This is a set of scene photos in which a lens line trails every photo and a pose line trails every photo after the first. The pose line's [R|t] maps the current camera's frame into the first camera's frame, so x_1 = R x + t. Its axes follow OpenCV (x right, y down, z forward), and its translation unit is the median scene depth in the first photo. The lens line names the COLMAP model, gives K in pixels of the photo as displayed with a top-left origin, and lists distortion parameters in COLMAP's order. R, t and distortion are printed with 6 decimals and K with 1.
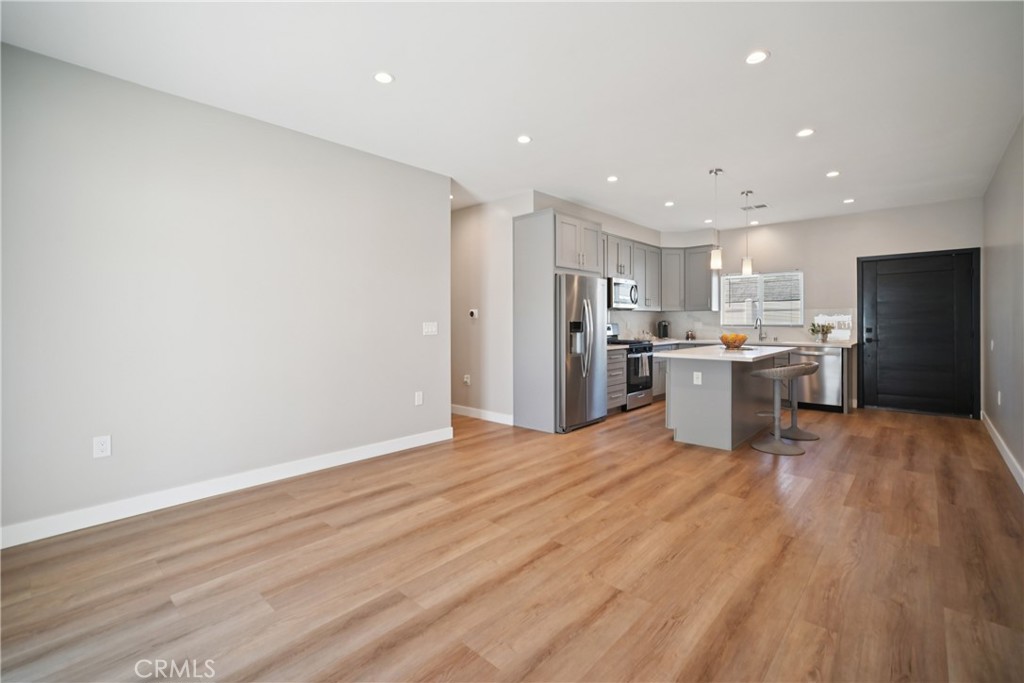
lens RADIAL K [[435.4, 0, 515.3], [0, 435.4, 339.4], [0, 0, 1]] dist [-0.018893, -0.000394]
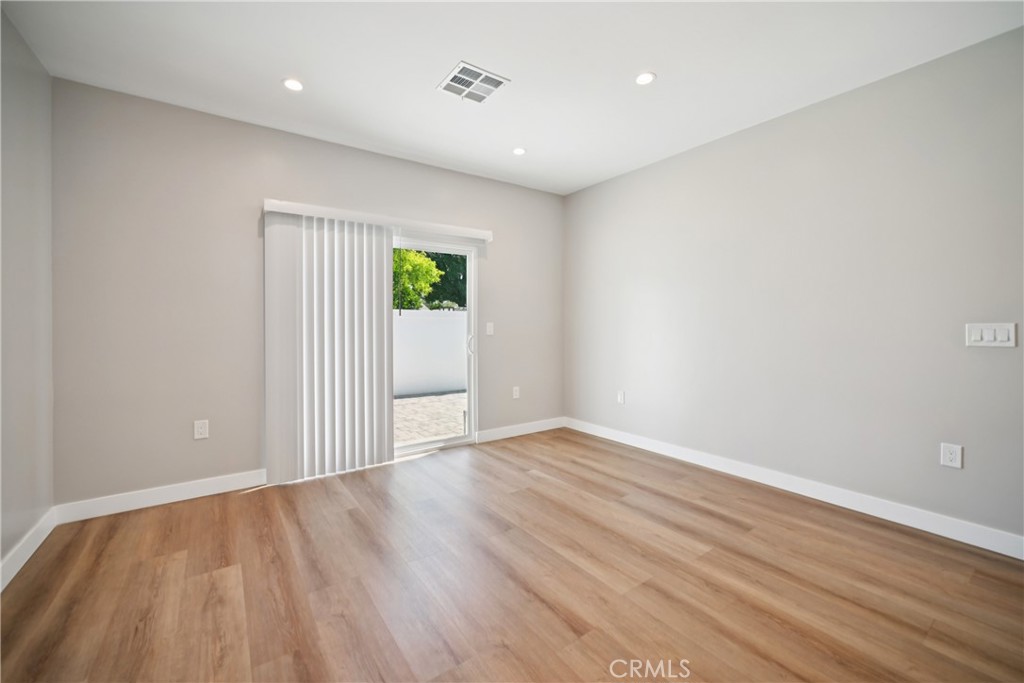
lens RADIAL K [[416.9, 0, 516.6], [0, 416.9, 332.3], [0, 0, 1]] dist [-0.004517, 0.000527]
pose [[-0.193314, 0.024835, -0.980823, 0.741994], [-0.033054, 0.998947, 0.031809, -0.041139], [0.980580, 0.038570, -0.192290, 0.950663]]
